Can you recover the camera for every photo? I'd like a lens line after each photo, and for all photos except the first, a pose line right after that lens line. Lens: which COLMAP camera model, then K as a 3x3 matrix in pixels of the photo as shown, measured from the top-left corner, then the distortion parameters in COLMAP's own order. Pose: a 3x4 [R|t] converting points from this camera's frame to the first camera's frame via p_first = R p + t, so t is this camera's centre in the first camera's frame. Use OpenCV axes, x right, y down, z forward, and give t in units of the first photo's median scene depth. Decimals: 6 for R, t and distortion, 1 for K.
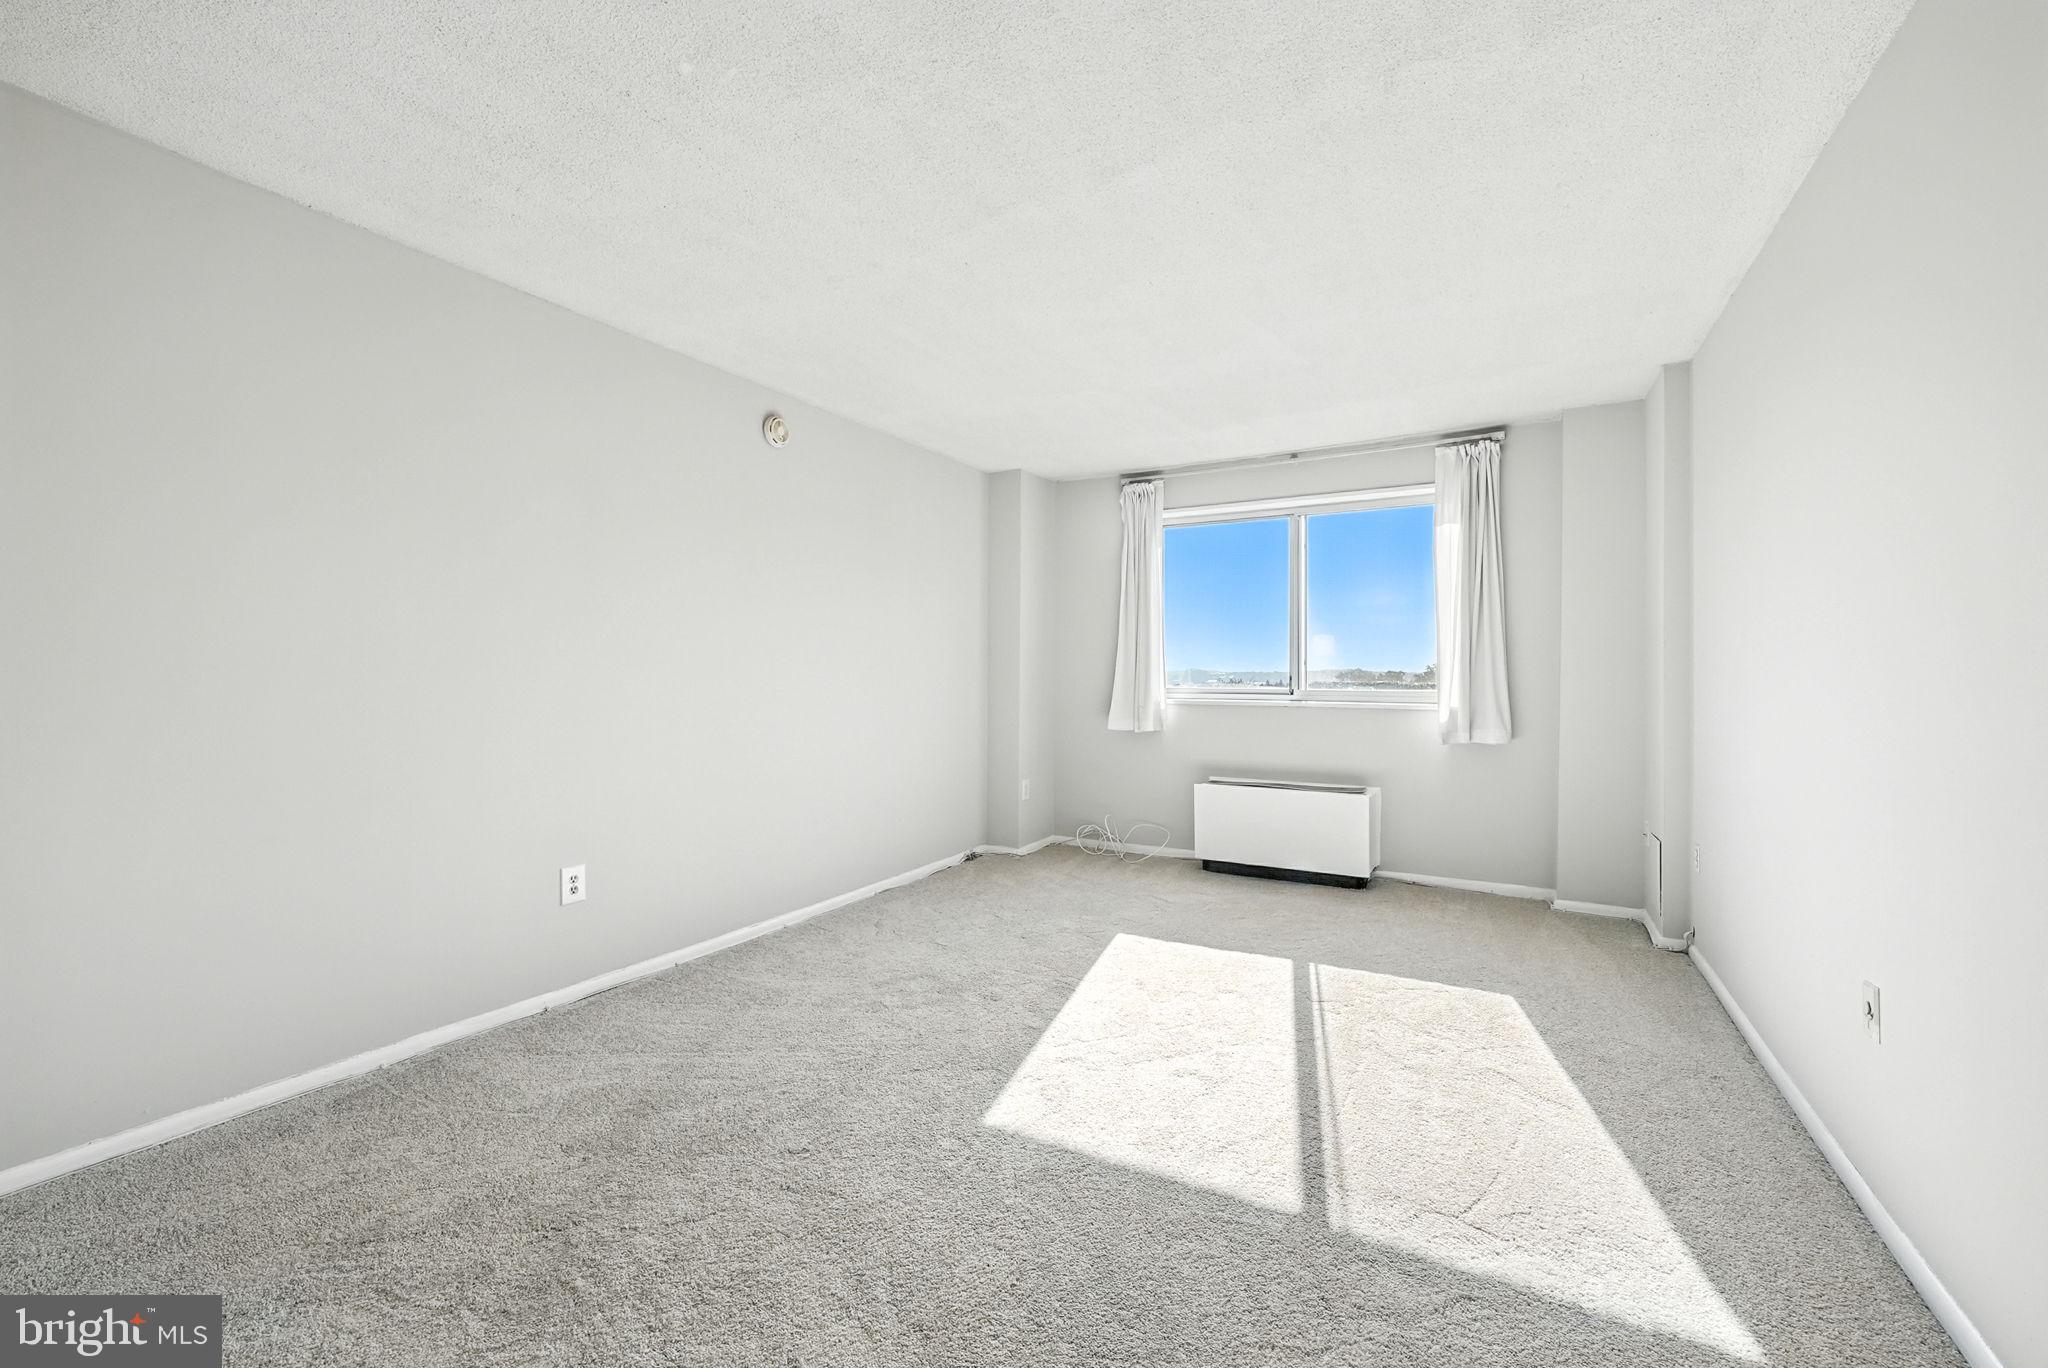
lens RADIAL K [[831.2, 0, 1031.4], [0, 831.2, 675.0], [0, 0, 1]] dist [-0.013310, 0.000221]
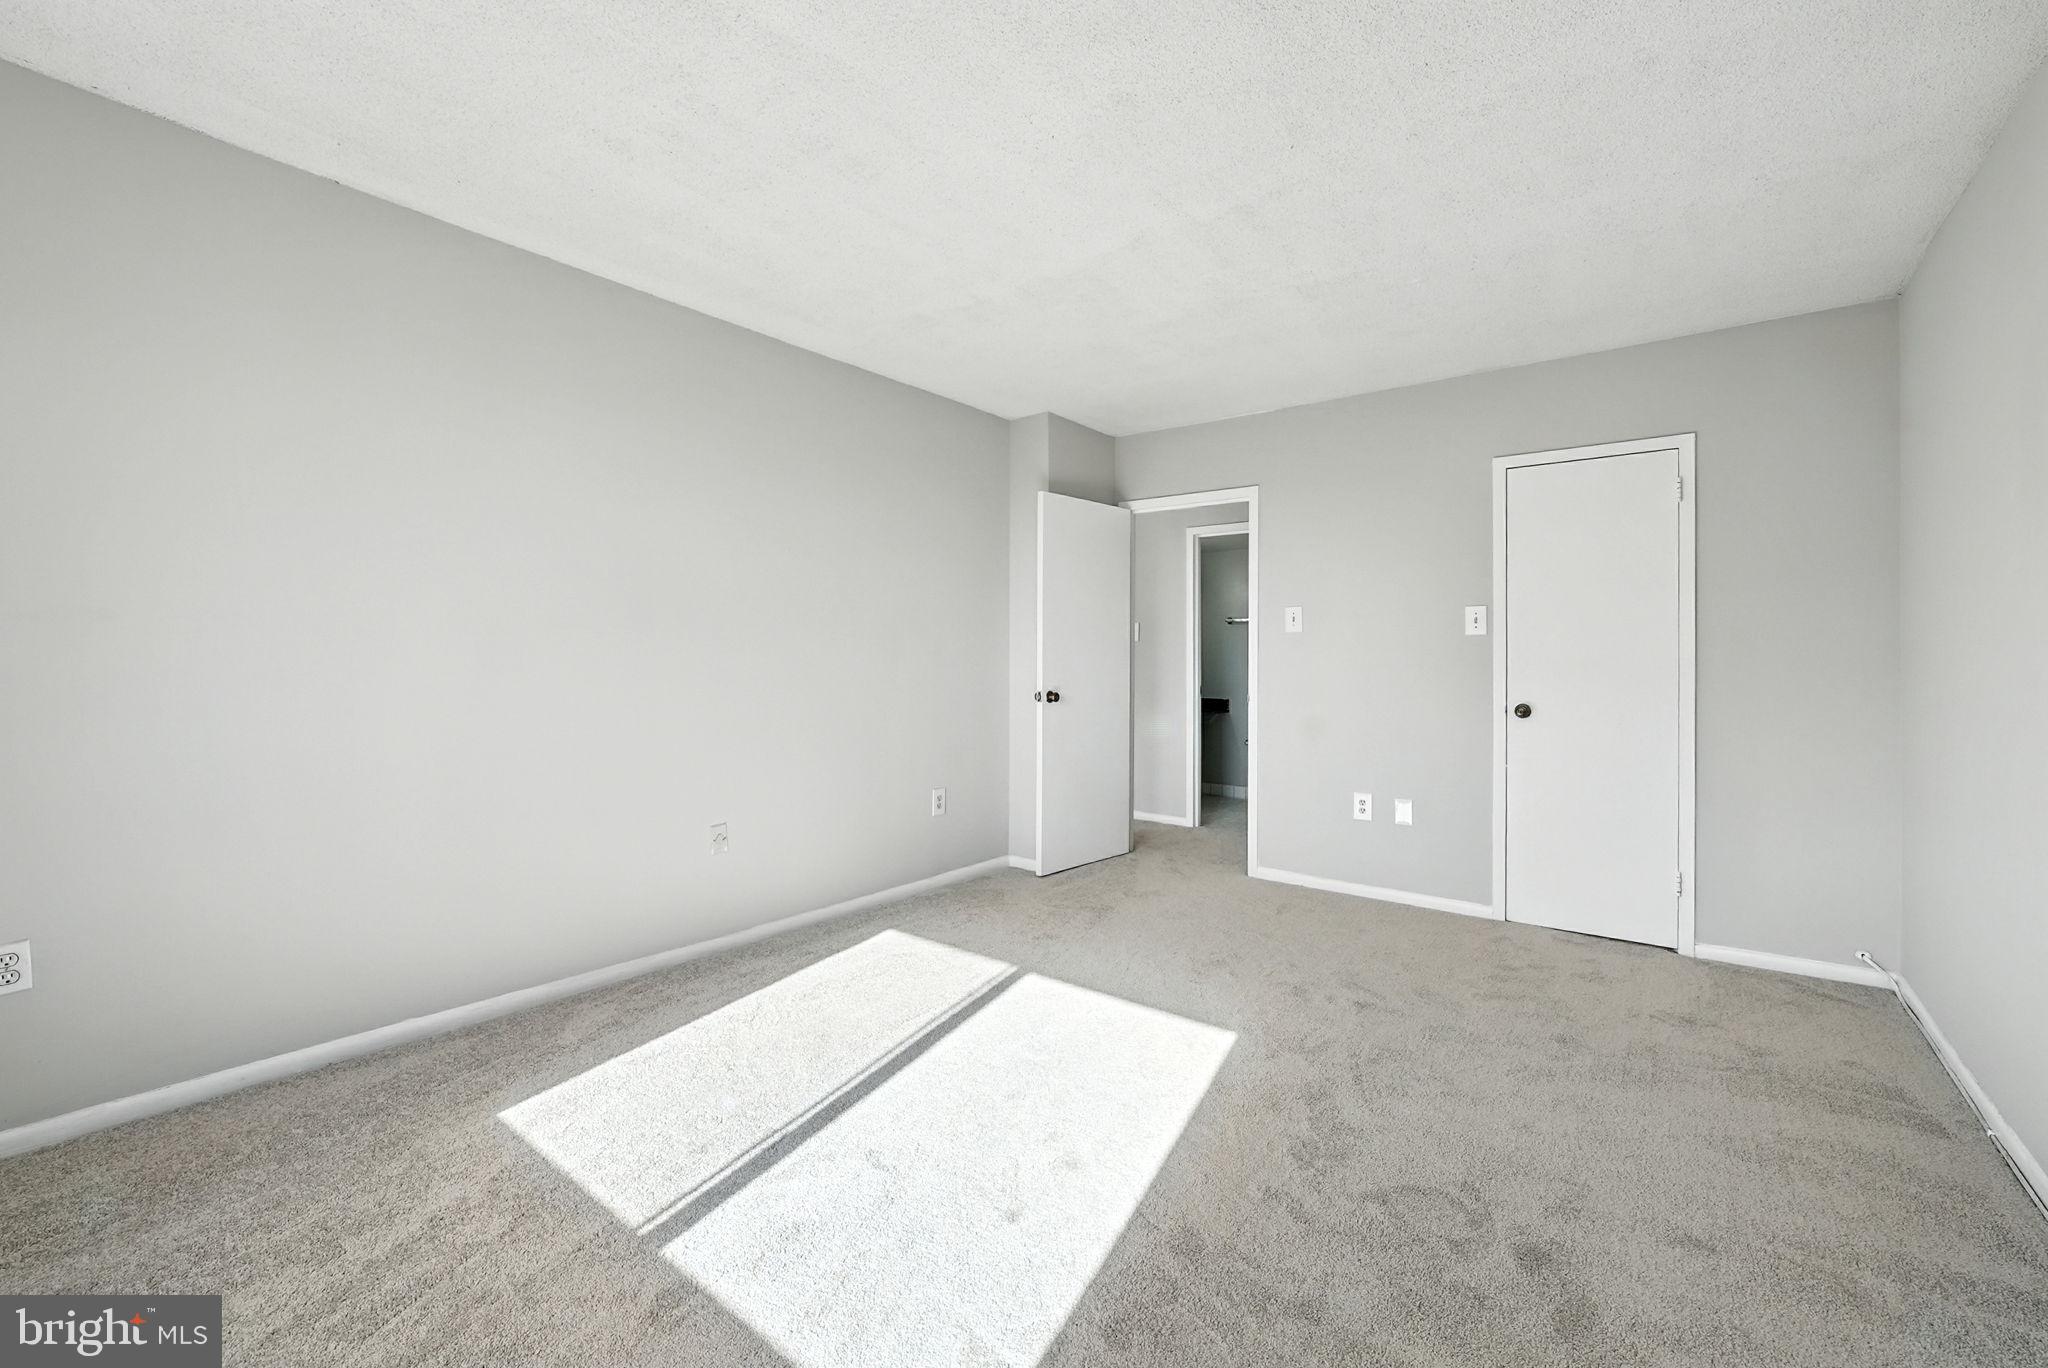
lens RADIAL K [[831.2, 0, 1031.4], [0, 831.2, 675.0], [0, 0, 1]] dist [-0.013310, 0.000221]
pose [[-0.989306, -0.014347, 0.145146, 0.034293], [-0.012884, 0.999856, 0.011018, 0.006169], [-0.145284, 0.009030, -0.989349, 1.137634]]
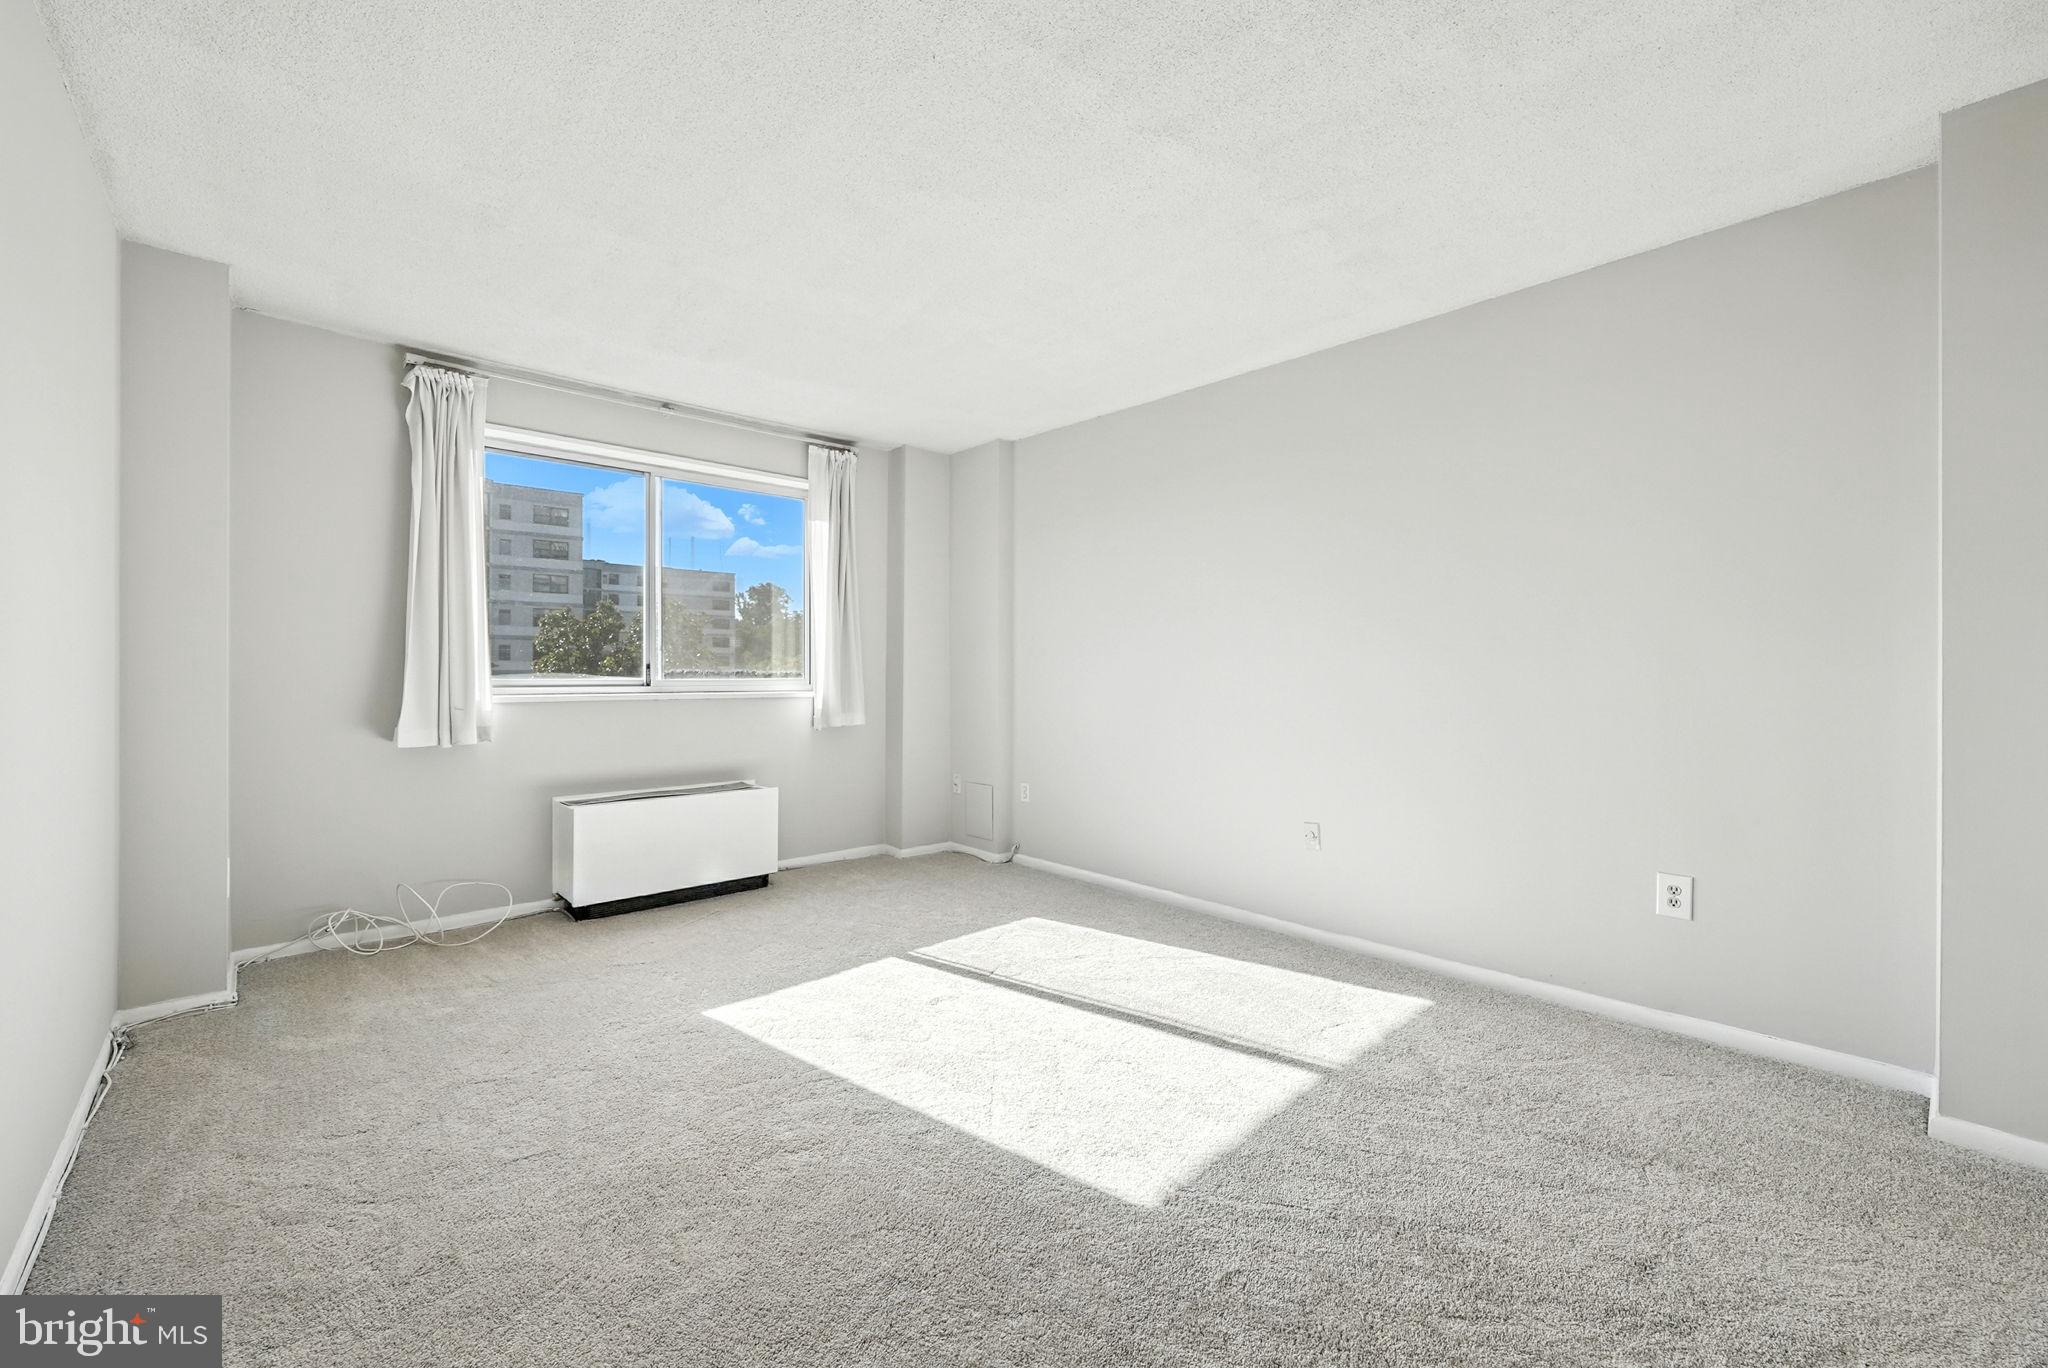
lens RADIAL K [[831.2, 0, 1031.4], [0, 831.2, 675.0], [0, 0, 1]] dist [-0.013310, 0.000221]
pose [[0.284911, -0.011979, 0.958479, -0.451715], [-0.005855, 0.999882, 0.014237, -0.002437], [-0.958536, -0.009669, 0.284807, 0.452185]]
